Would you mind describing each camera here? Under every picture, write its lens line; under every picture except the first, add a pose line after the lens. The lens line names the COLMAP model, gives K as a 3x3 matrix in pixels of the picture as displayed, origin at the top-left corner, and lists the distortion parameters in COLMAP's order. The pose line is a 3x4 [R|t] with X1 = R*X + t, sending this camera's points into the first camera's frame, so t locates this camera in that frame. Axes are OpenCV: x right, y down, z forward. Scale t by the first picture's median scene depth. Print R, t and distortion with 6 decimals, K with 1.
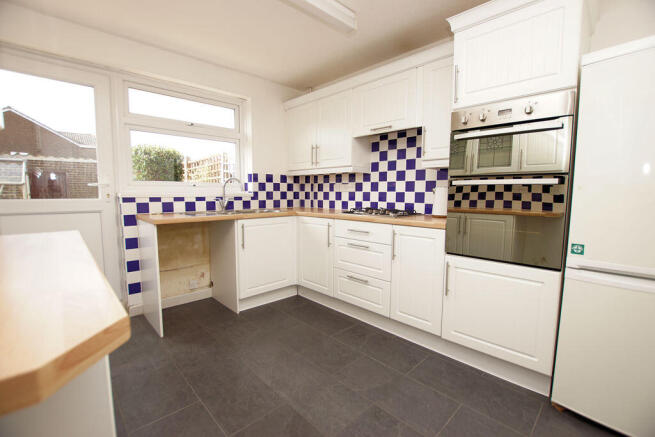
lens RADIAL K [[290.6, 0, 327.9], [0, 290.6, 217.9], [0, 0, 1]] dist [-0.018311, -0.000085]
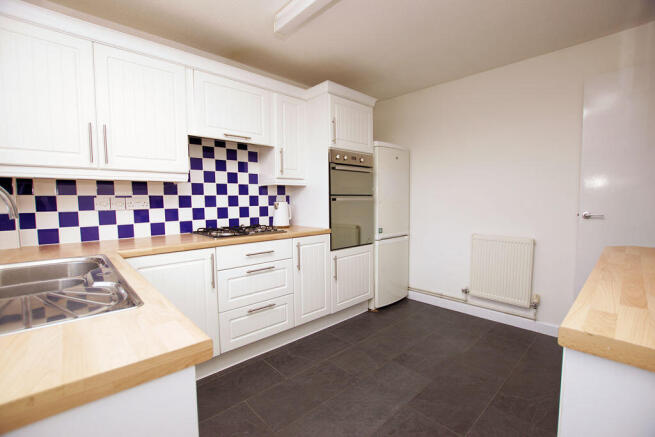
lens RADIAL K [[290.6, 0, 328.0], [0, 290.6, 219.1], [0, 0, 1]] dist [-0.018311, -0.000085]
pose [[0.017276, -0.062181, 0.997915, -0.703580], [0.110497, 0.992070, 0.059904, -0.076626], [-0.993726, 0.109231, 0.024010, 0.720060]]
